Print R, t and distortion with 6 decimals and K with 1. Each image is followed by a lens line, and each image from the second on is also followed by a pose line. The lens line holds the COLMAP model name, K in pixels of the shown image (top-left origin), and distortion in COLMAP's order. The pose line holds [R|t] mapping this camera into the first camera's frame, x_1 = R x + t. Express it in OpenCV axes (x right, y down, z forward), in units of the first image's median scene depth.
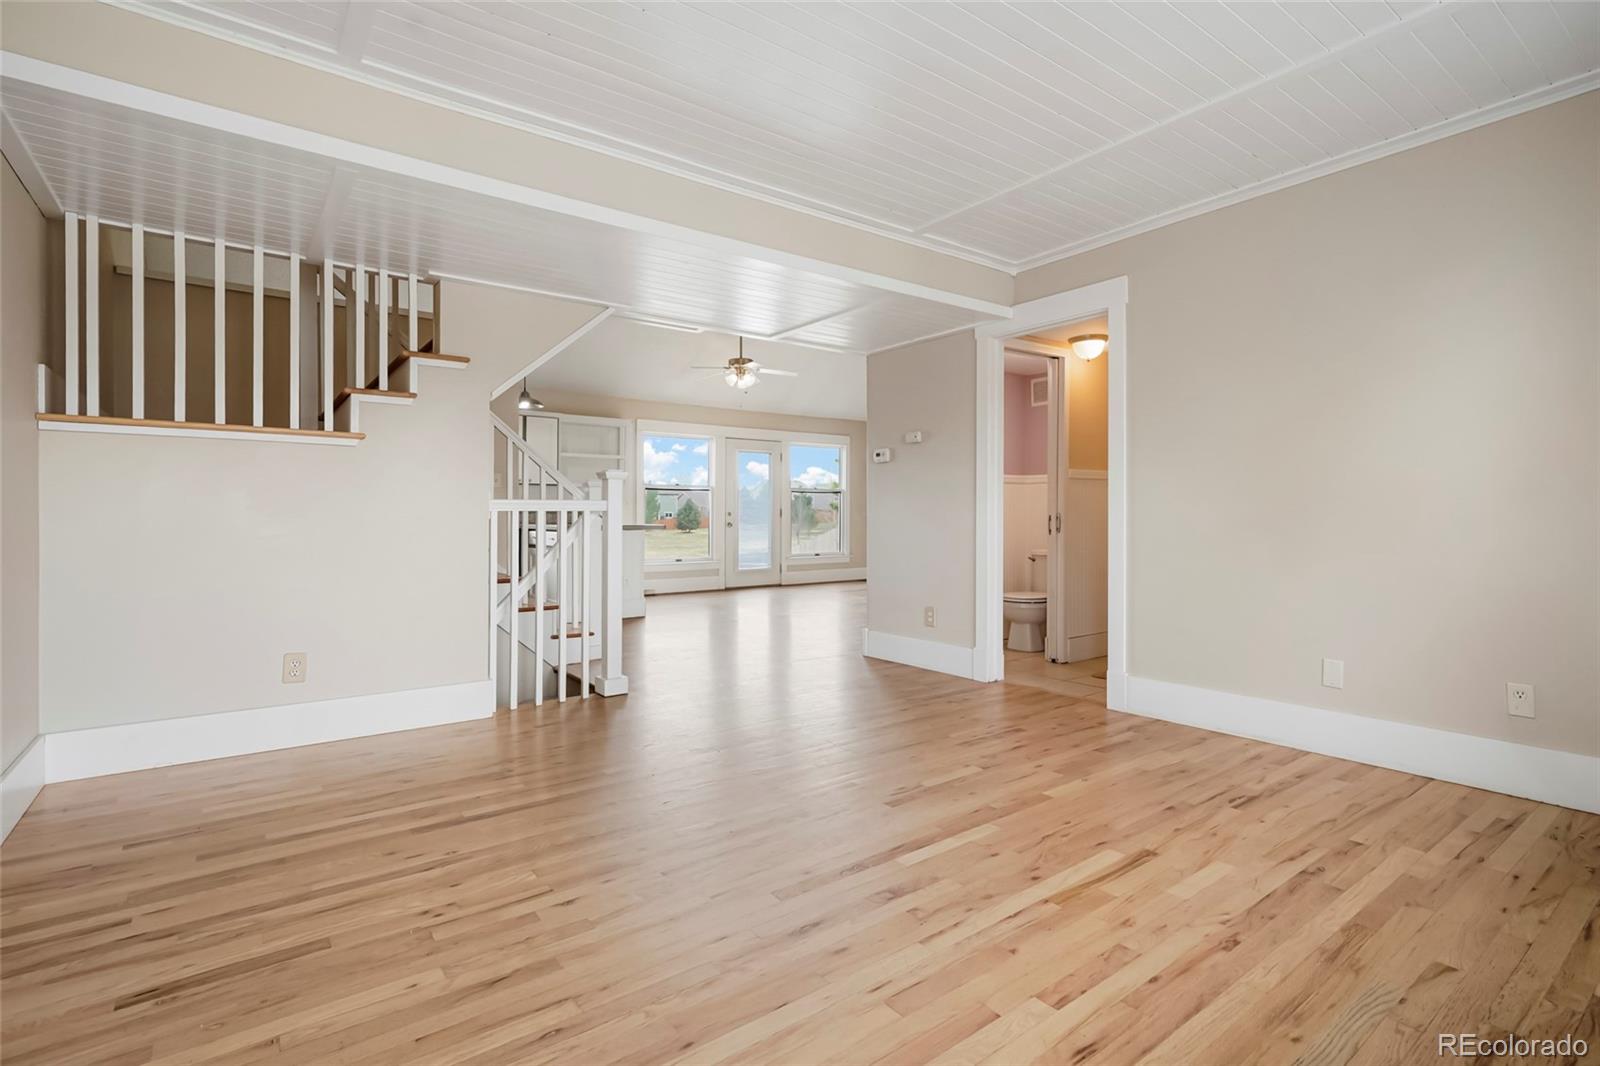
lens RADIAL K [[751.2, 0, 807.1], [0, 751.2, 529.9], [0, 0, 1]] dist [-0.001287, 0.000094]
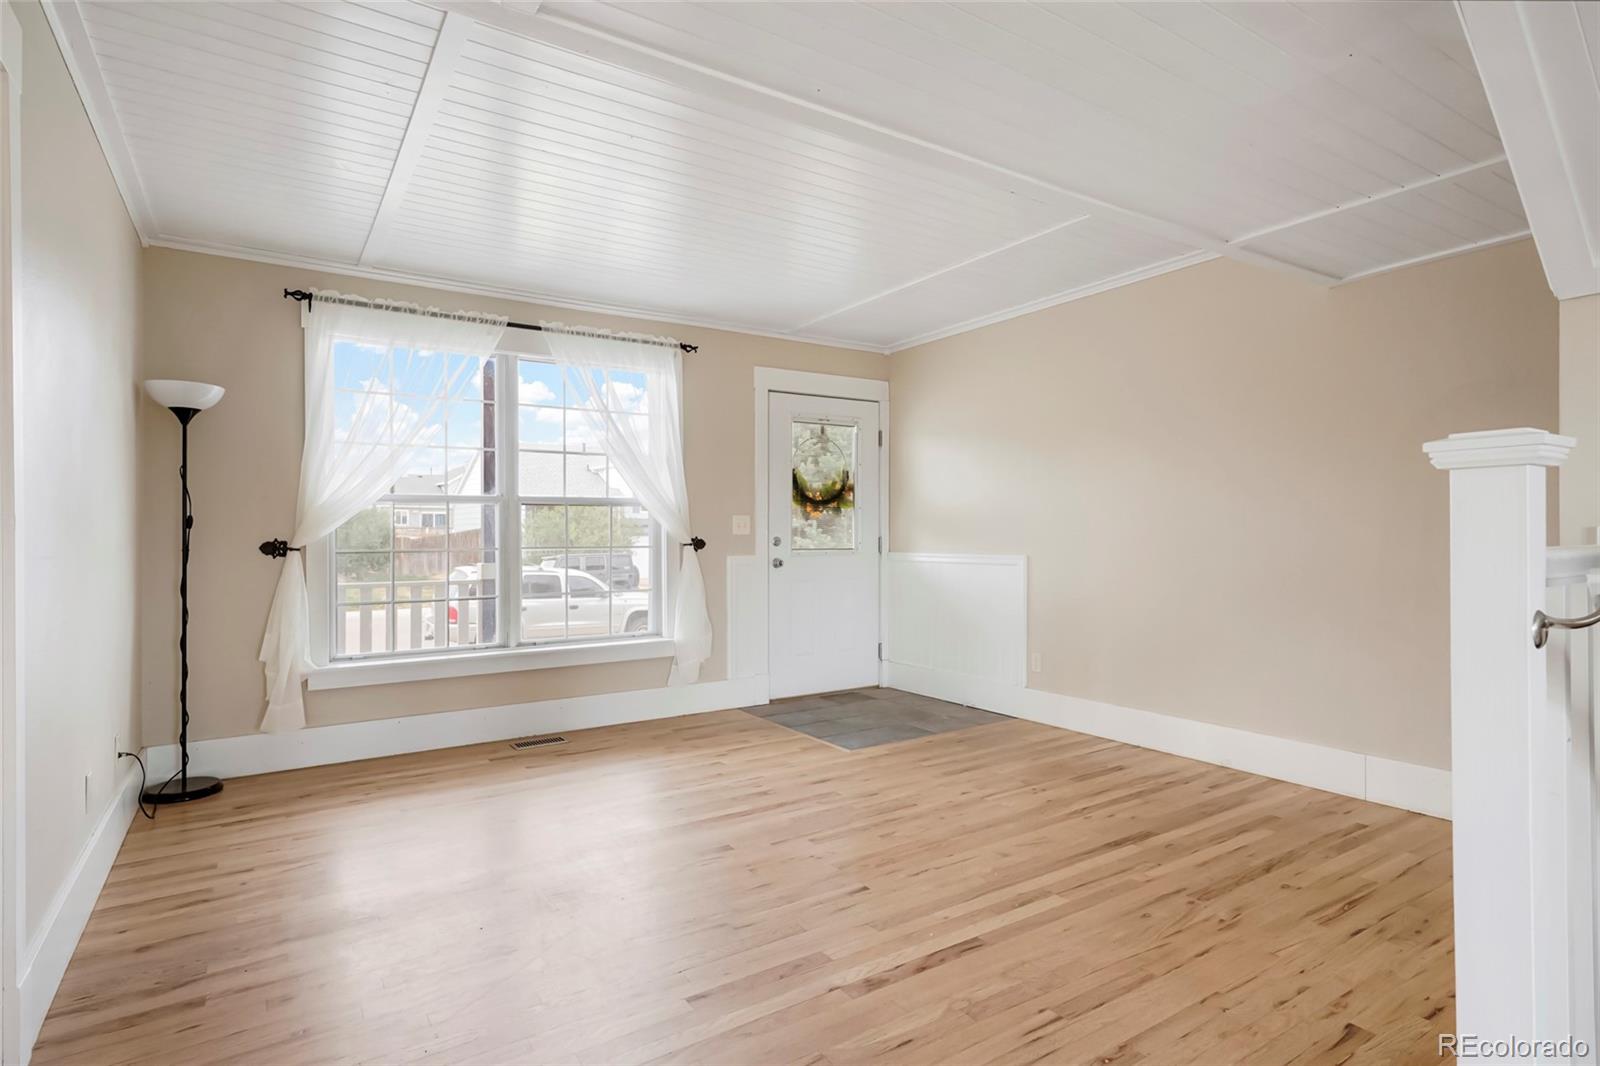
lens RADIAL K [[817.7, 0, 800.0], [0, 817.7, 533.0], [0, 0, 1]] dist [0.000657, 0.000695]
pose [[-0.997382, 0.008594, 0.071804, -0.081131], [0.010073, 0.999744, 0.020262, -0.101339], [-0.071611, 0.020932, -0.997213, 2.476803]]
